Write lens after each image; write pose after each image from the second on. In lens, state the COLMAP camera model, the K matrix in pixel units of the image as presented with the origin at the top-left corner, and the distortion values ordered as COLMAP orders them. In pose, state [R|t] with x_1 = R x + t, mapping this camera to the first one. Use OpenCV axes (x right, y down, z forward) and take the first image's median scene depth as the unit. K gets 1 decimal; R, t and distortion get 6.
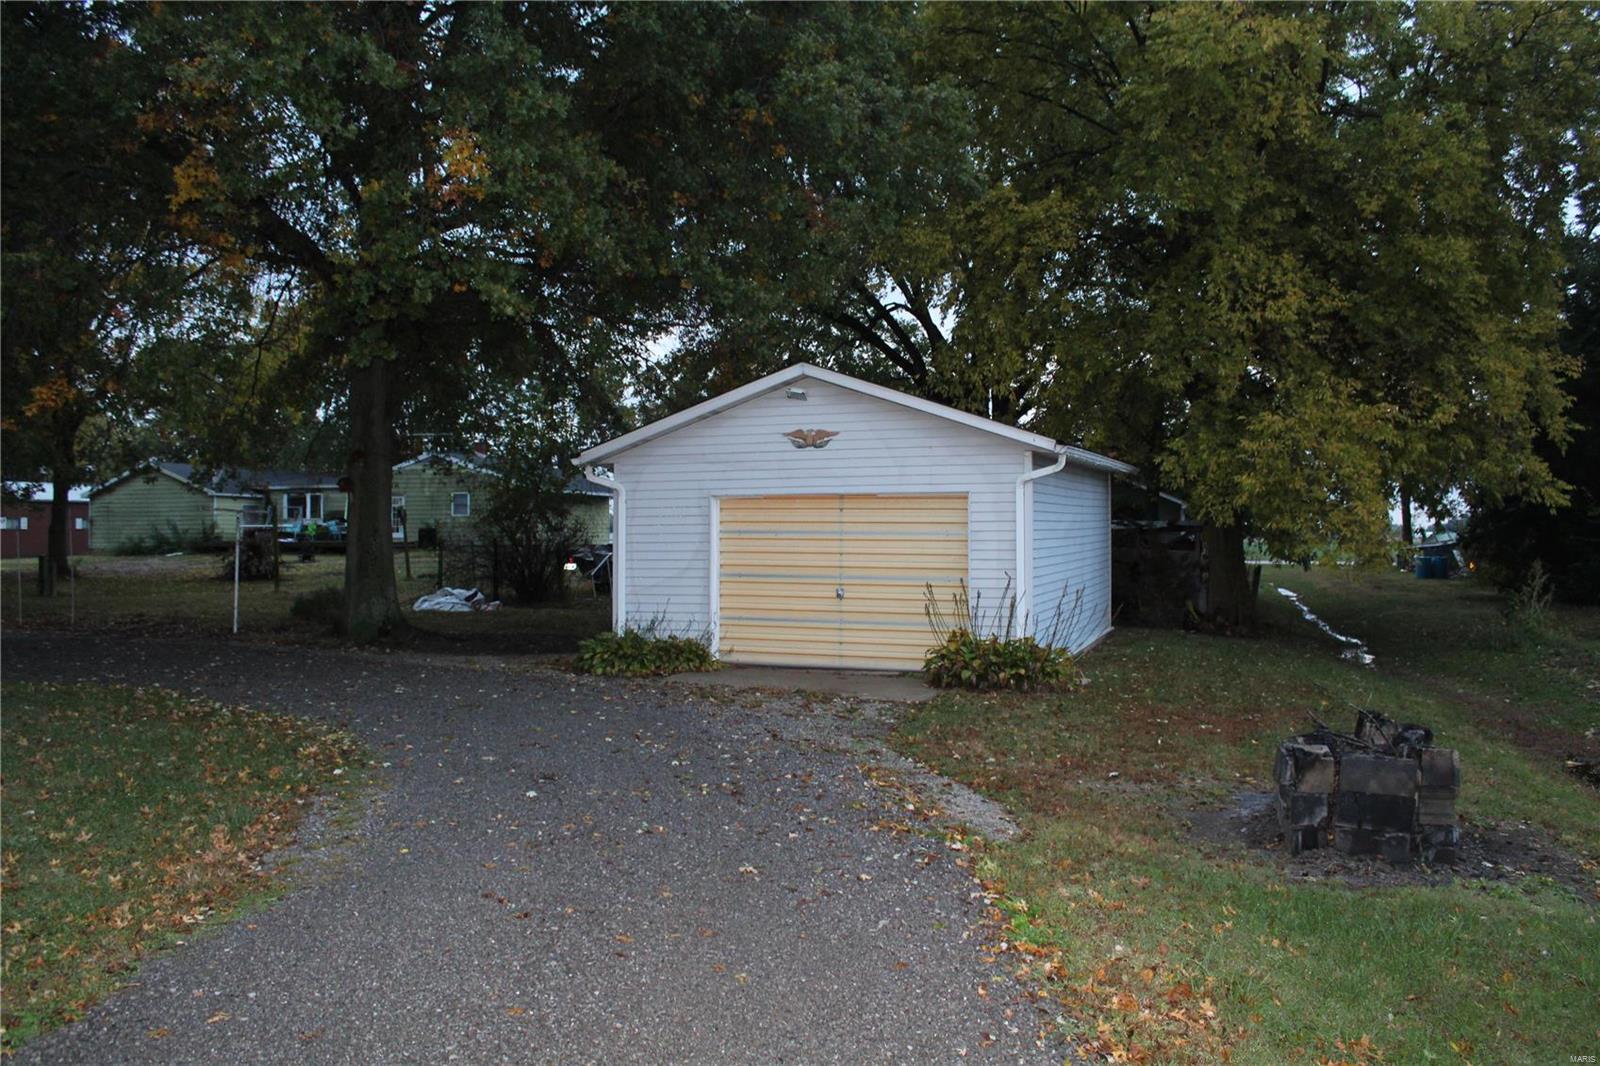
lens RADIAL K [[1371.2, 0, 801.1], [0, 1371.2, 528.7], [0, 0, 1]] dist [-0.093948, 0.034937]
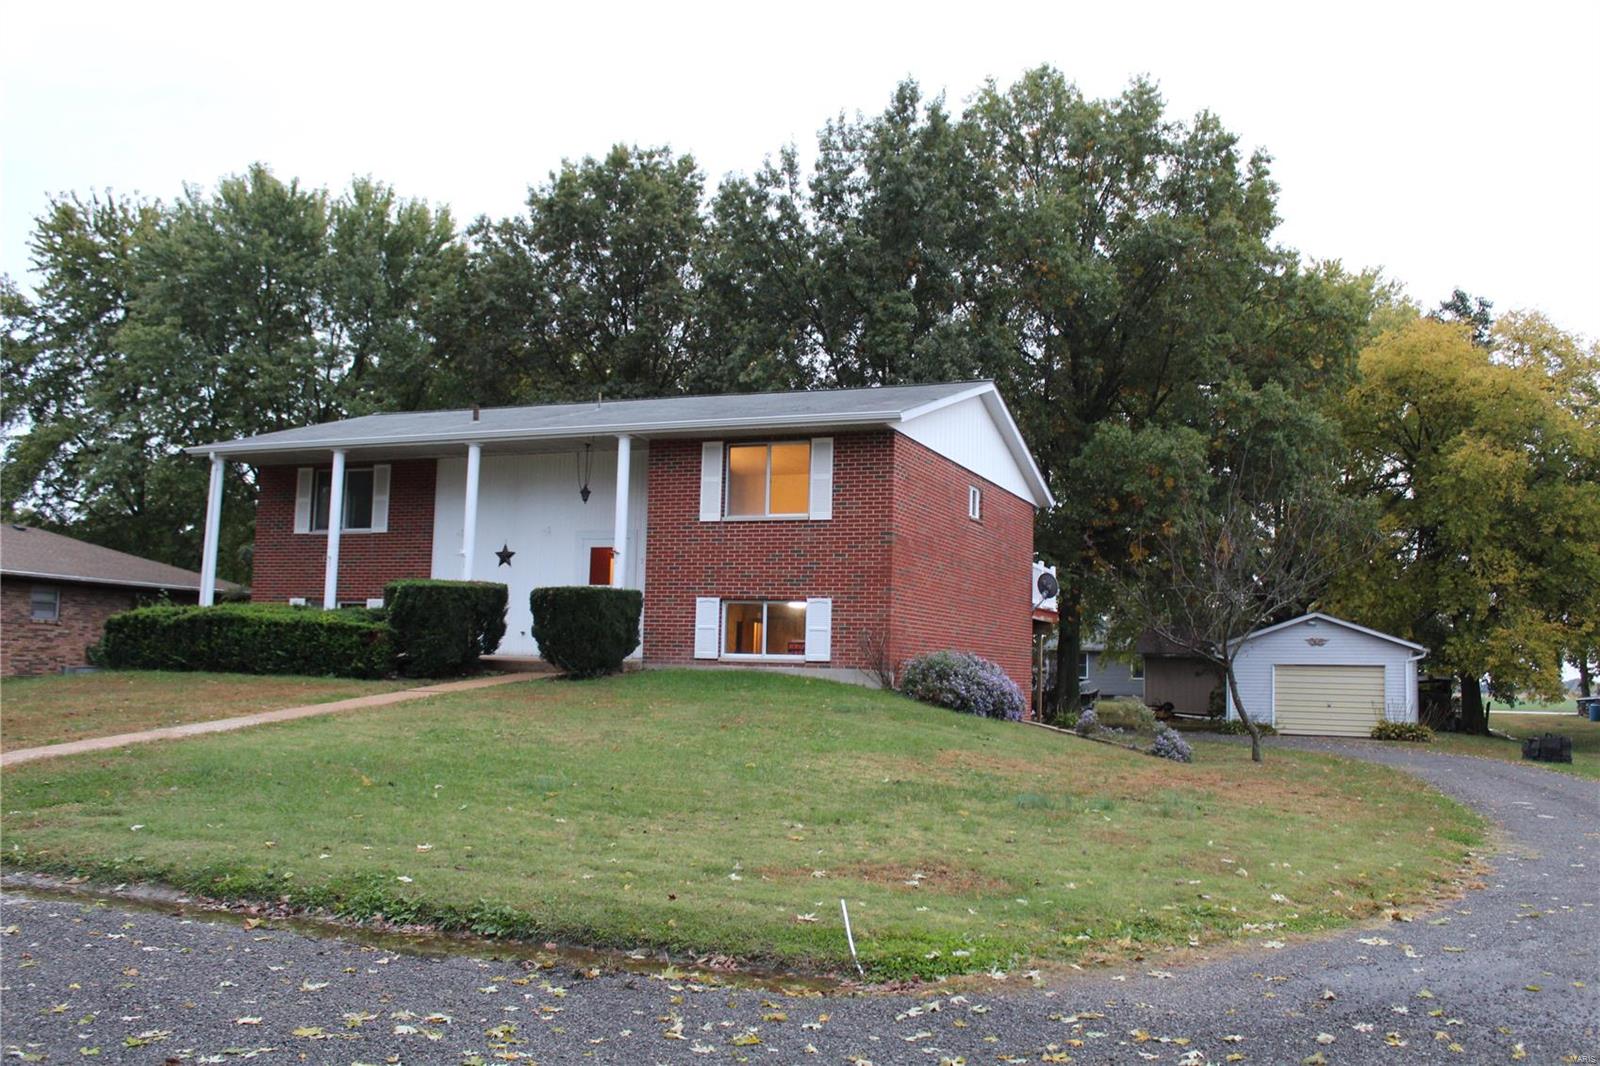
lens RADIAL K [[1502.9, 0, 799.8], [0, 1502.9, 537.8], [0, 0, 1]] dist [-0.065096, 0.000000]
pose [[0.996959, 0.014557, -0.076557, -0.570557], [-0.021426, 0.995740, -0.089680, 0.006331], [0.074925, 0.091048, 0.993024, -1.390707]]
